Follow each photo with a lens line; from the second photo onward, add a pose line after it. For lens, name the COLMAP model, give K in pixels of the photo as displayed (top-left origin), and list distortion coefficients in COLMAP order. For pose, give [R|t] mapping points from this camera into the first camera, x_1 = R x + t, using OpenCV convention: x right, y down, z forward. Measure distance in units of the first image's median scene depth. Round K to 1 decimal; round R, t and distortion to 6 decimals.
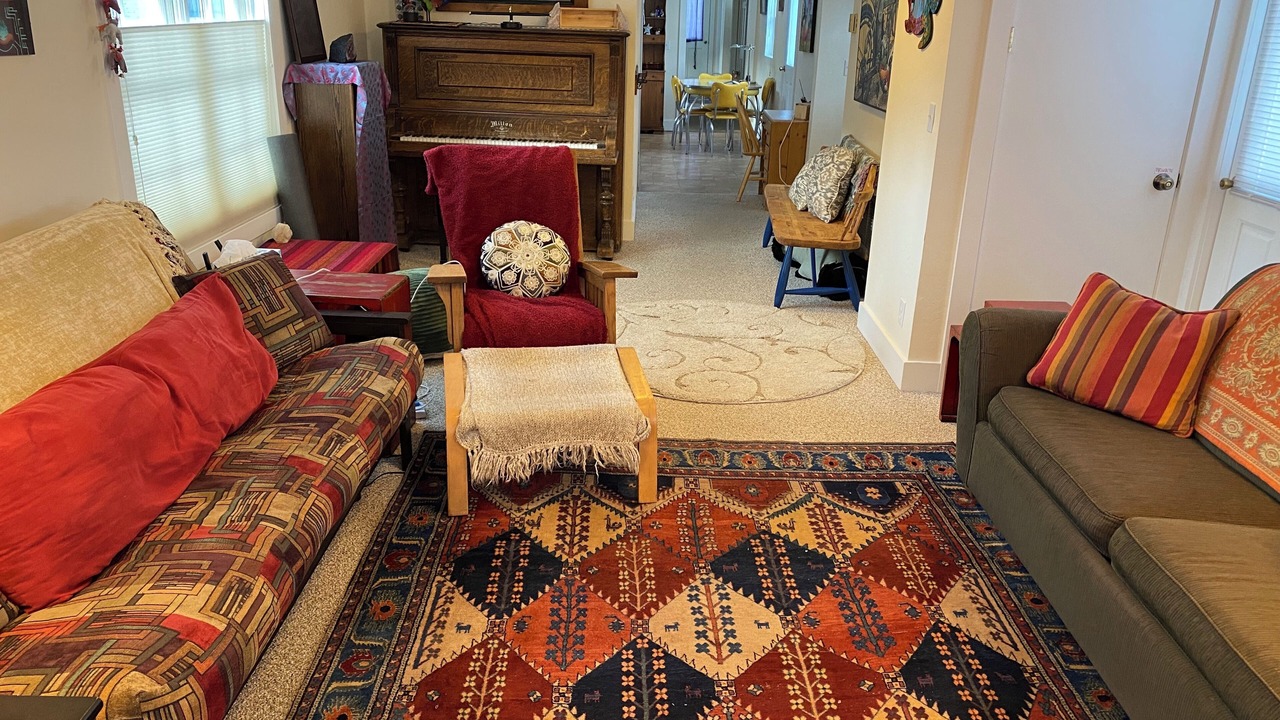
lens RADIAL K [[976.3, 0, 640.0], [0, 976.3, 360.0], [0, 0, 1]] dist [0.145341, -0.189297]
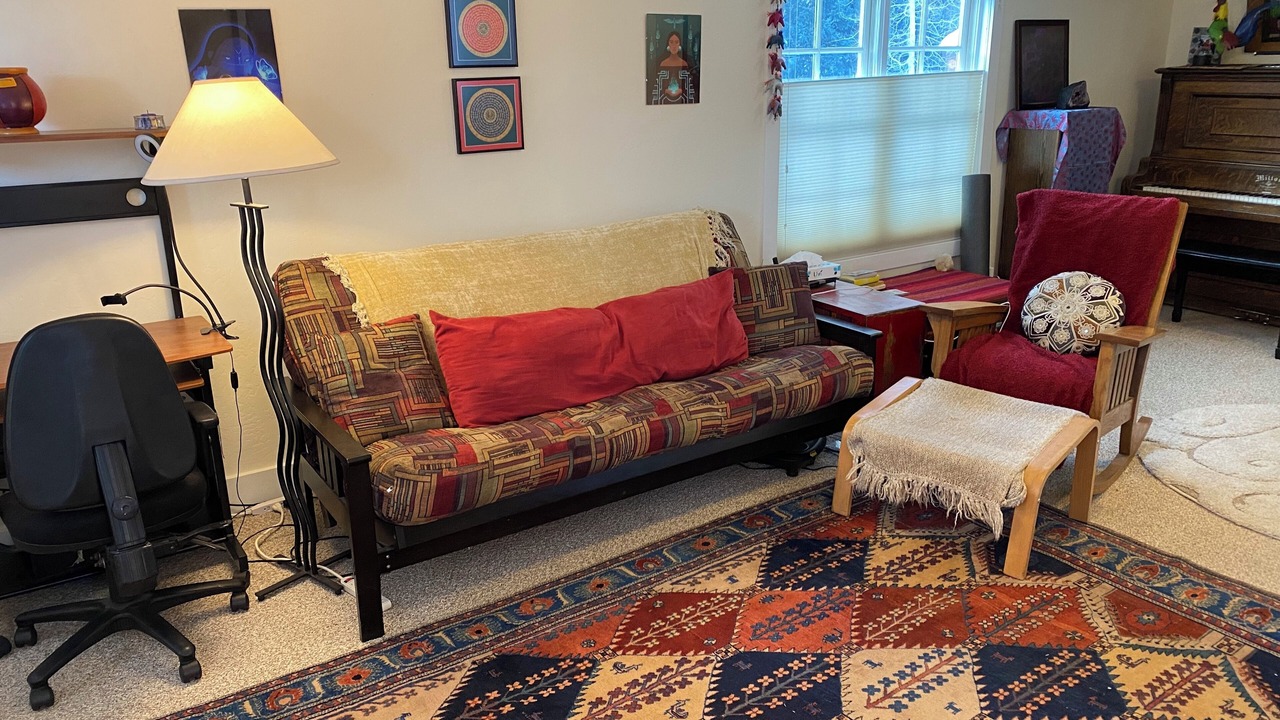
lens RADIAL K [[976.3, 0, 640.0], [0, 976.3, 360.0], [0, 0, 1]] dist [0.145341, -0.189297]
pose [[0.577019, 0.209278, -0.789463, 0.509865], [-0.246653, 0.966132, 0.075833, -0.035913], [0.778596, 0.150966, 0.609096, 0.129980]]
